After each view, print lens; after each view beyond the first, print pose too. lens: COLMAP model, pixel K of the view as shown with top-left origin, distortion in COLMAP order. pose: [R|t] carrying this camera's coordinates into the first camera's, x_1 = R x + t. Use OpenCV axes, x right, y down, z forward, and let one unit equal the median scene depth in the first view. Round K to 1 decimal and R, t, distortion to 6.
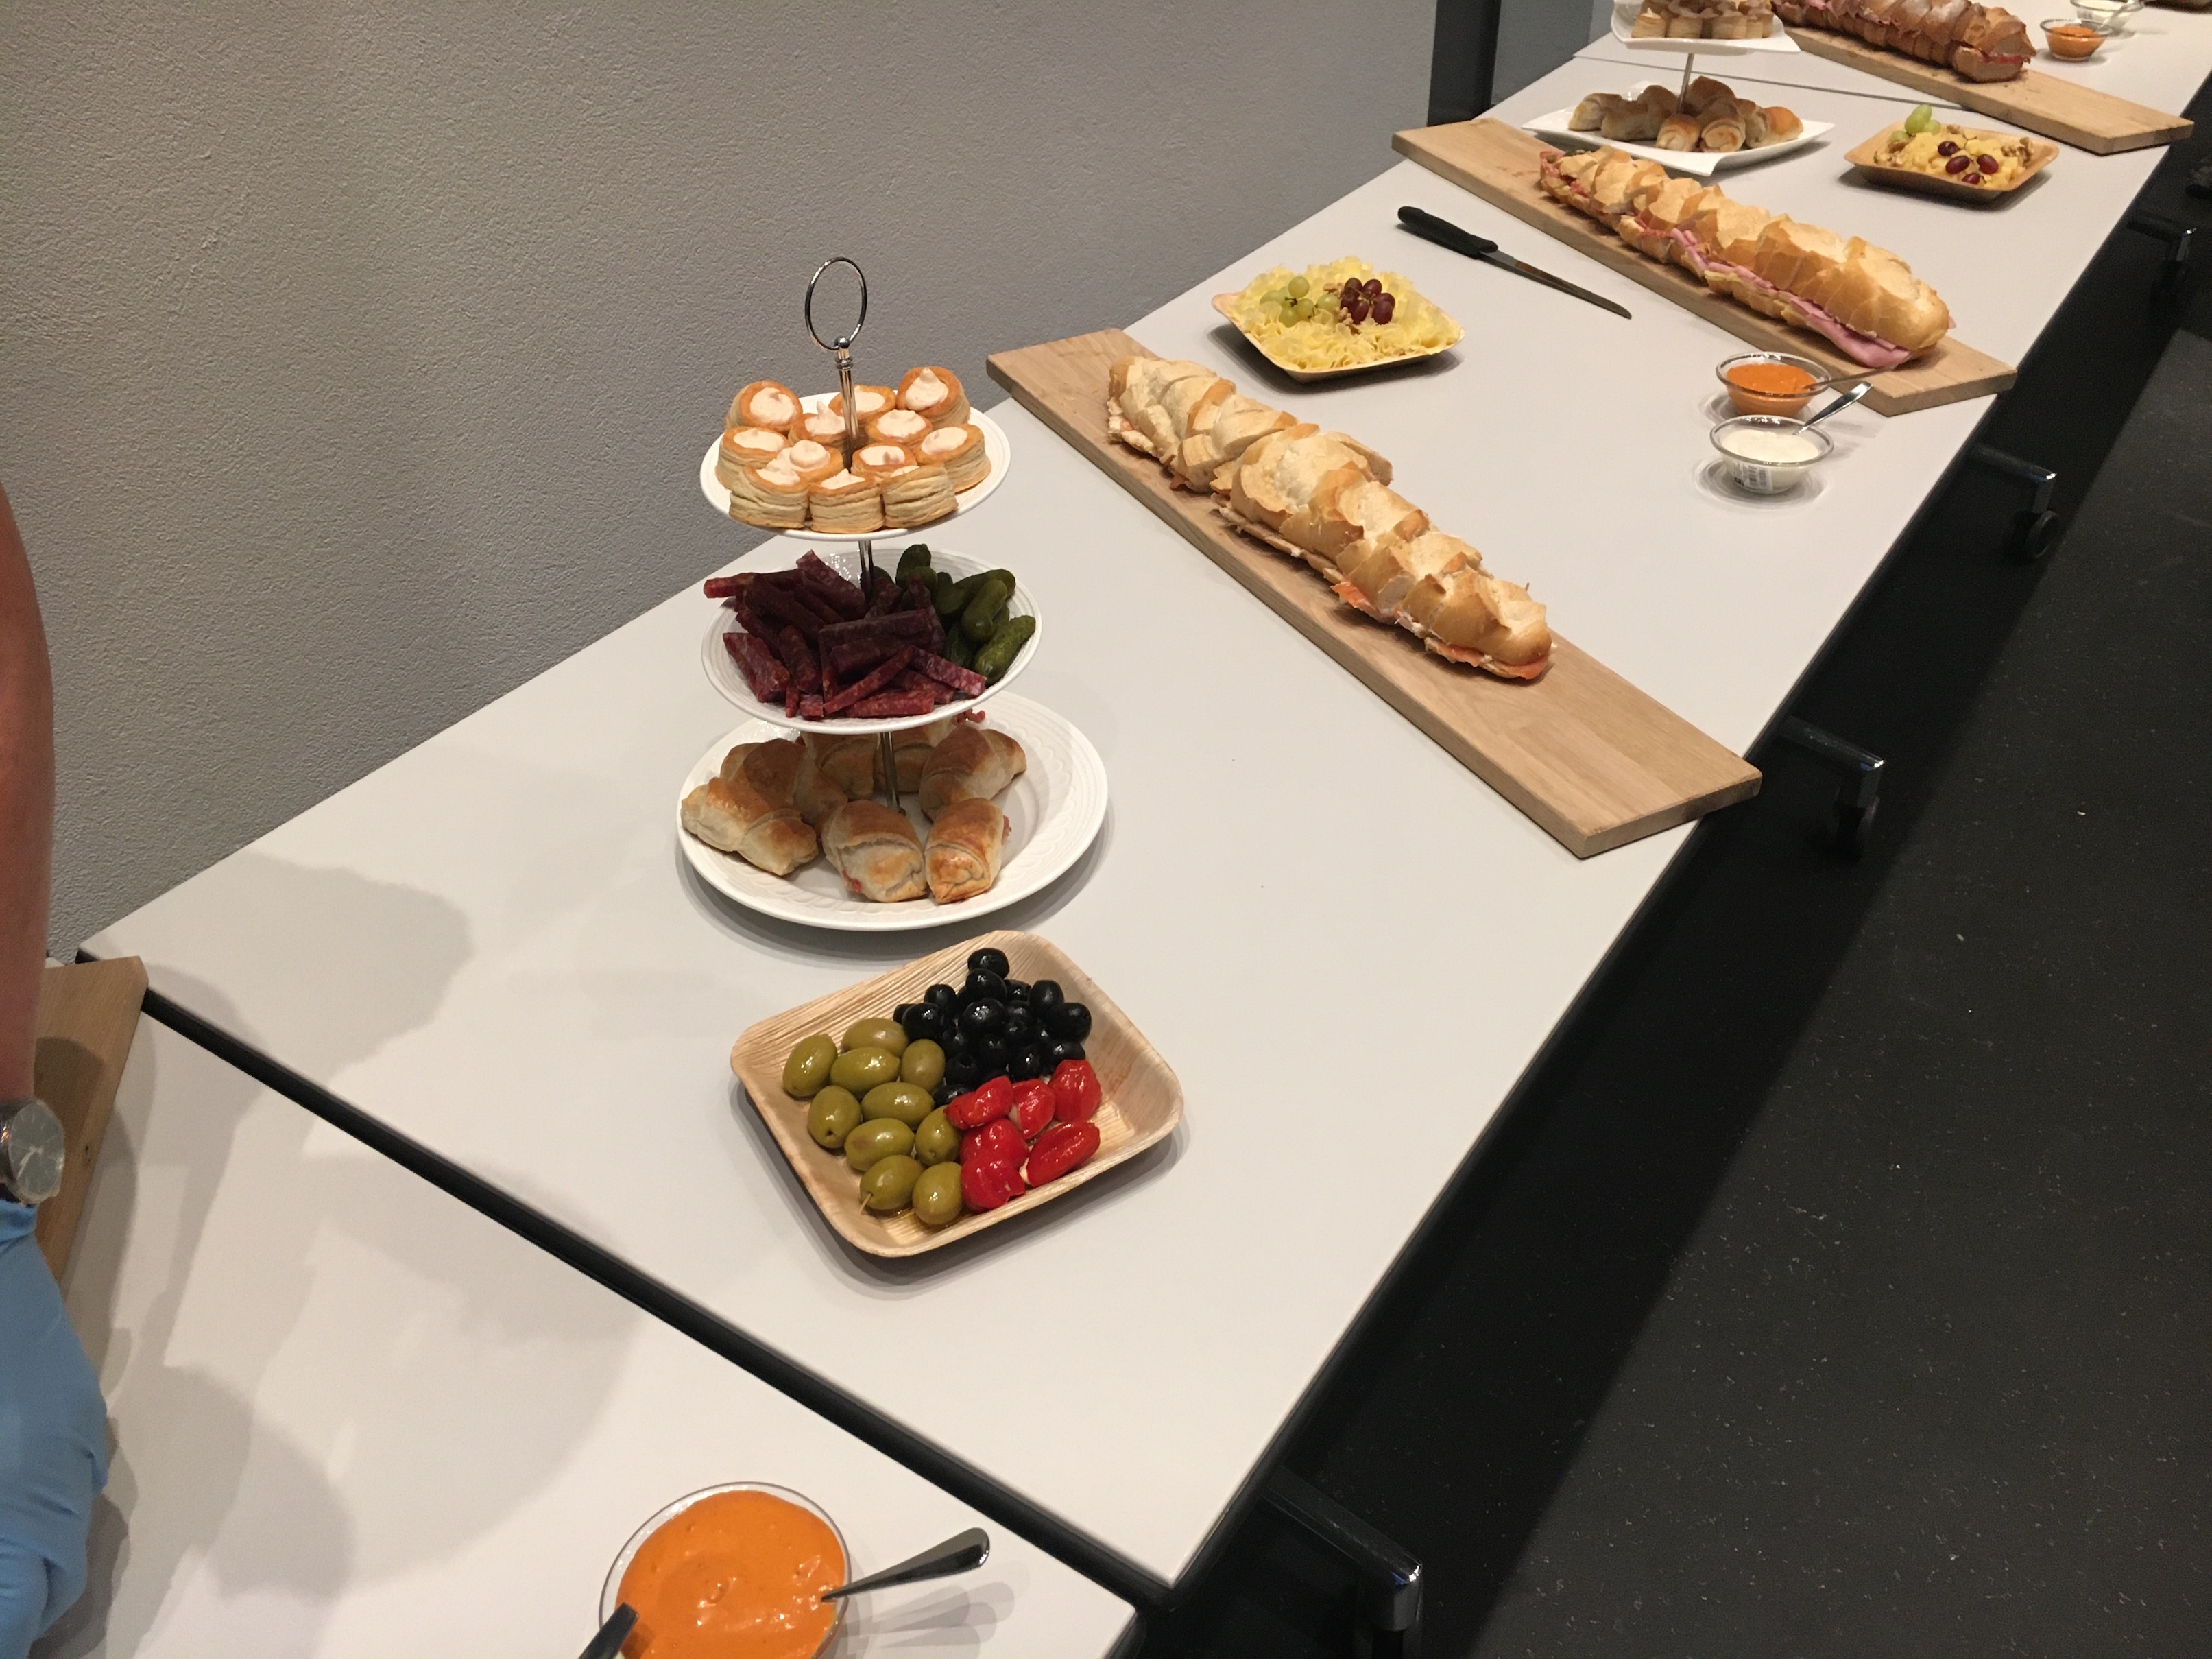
lens RADIAL K [[1887.9, 0, 1098.4], [0, 1887.9, 855.2], [0, 0, 1]] dist [0.087219, -0.118061]
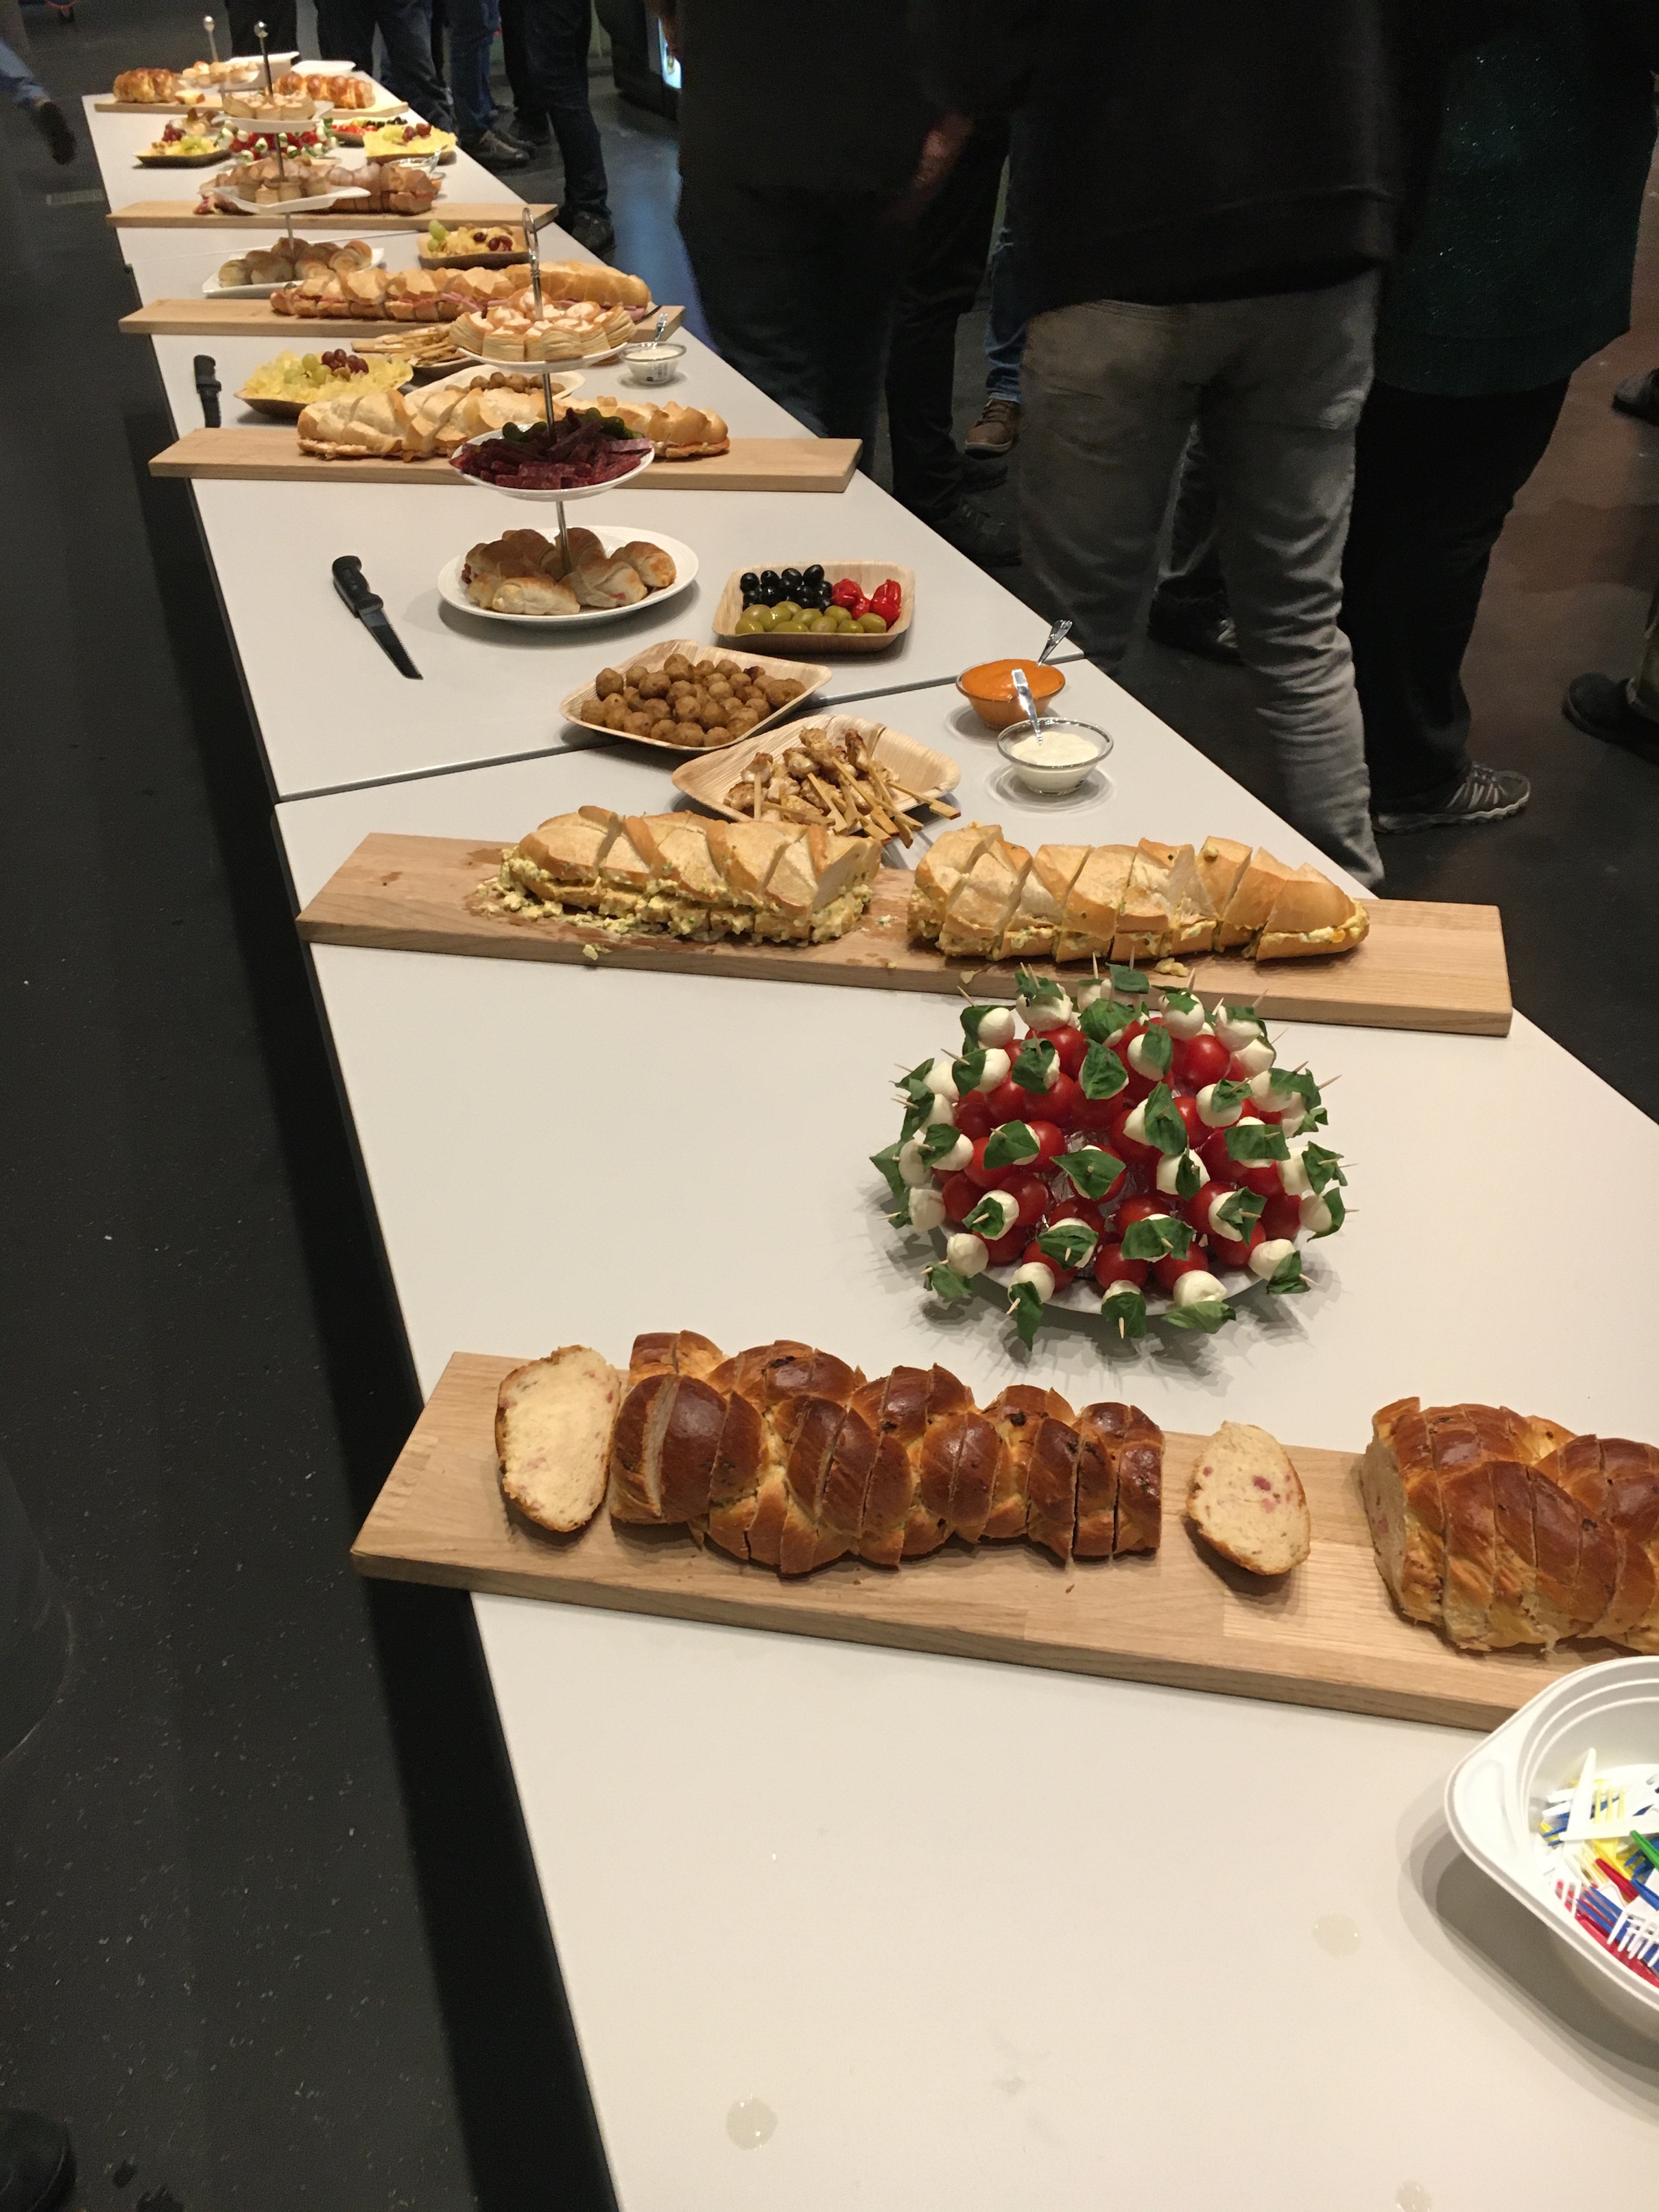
lens RADIAL K [[1887.9, 0, 846.4], [0, 1887.9, 1121.5], [0, 0, 1]] dist [0.087219, -0.118061]
pose [[0.599237, -0.475884, 0.643777, -0.872509], [0.499976, 0.850502, 0.163312, 0.156978], [-0.625251, 0.224011, 0.747583, -0.205149]]
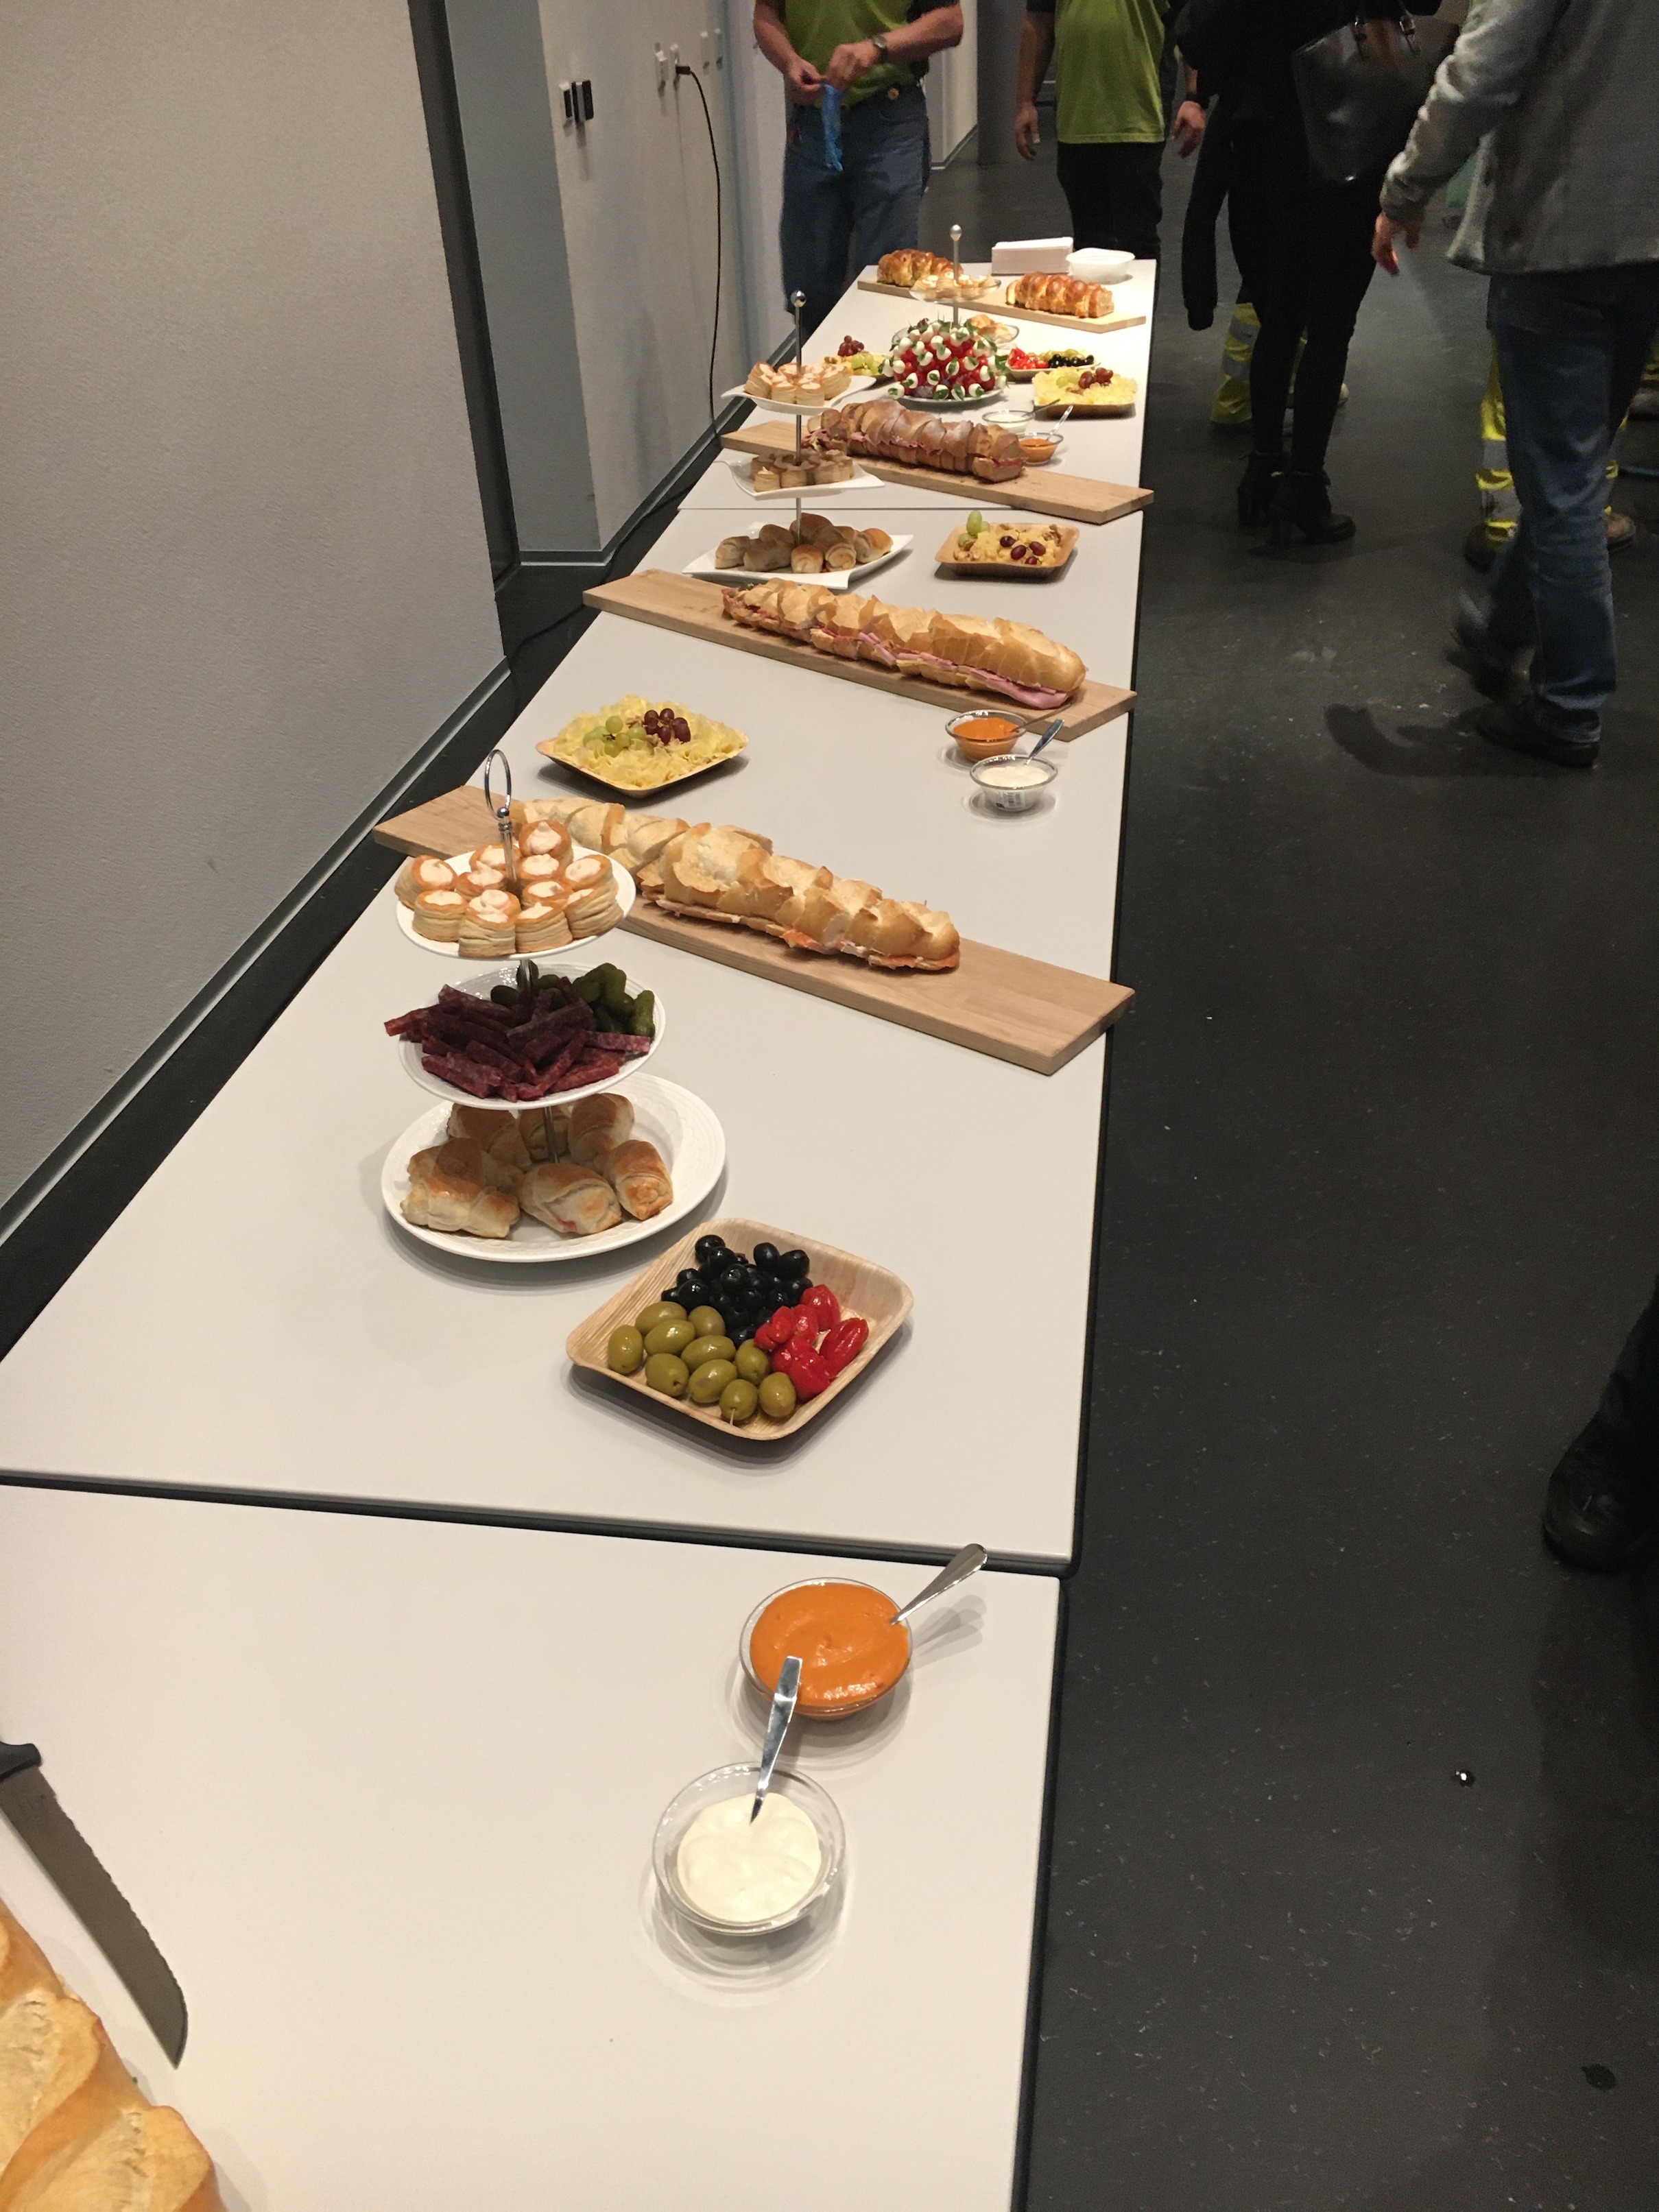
lens RADIAL K [[1887.9, 0, 846.4], [0, 1887.9, 1121.5], [0, 0, 1]] dist [0.087219, -0.118061]
pose [[0.907117, -0.247199, 0.340633, -0.242776], [0.272951, 0.961589, -0.029046, 0.023188], [-0.320369, 0.119324, 0.939748, -0.166852]]
